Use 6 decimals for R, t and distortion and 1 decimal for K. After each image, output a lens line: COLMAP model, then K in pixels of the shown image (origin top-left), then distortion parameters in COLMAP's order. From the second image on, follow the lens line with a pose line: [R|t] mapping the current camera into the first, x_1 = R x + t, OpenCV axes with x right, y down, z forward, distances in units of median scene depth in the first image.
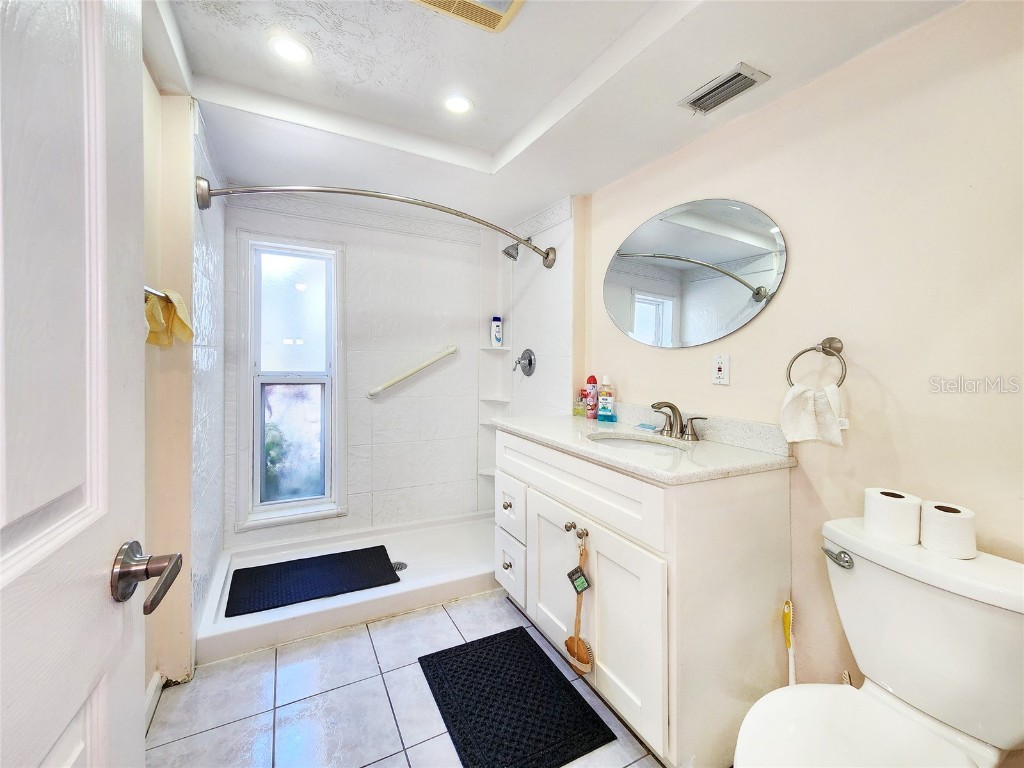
lens RADIAL K [[427.0, 0, 532.5], [0, 427.0, 376.1], [0, 0, 1]] dist [0.000901, -0.000460]
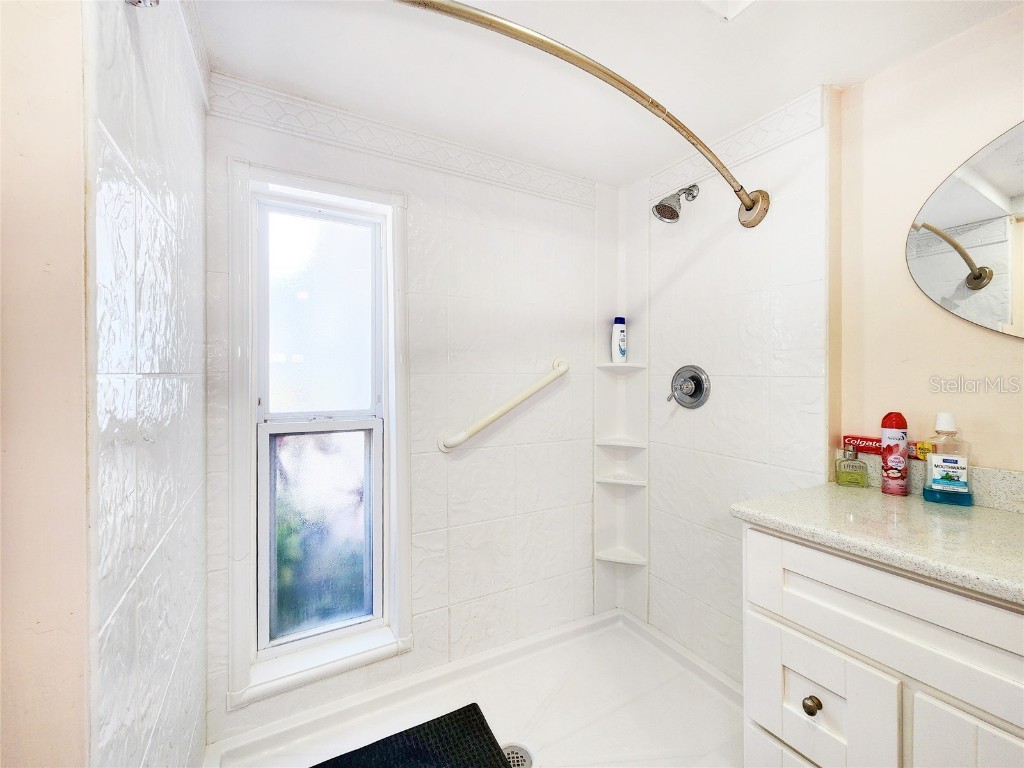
lens RADIAL K [[427.0, 0, 510.7], [0, 427.0, 384.8], [0, 0, 1]] dist [0.000901, -0.000460]
pose [[0.999621, -0.021003, -0.017774, -0.289729], [0.020633, 0.999571, -0.020797, -0.030453], [0.018203, 0.020422, 0.999626, 0.415302]]
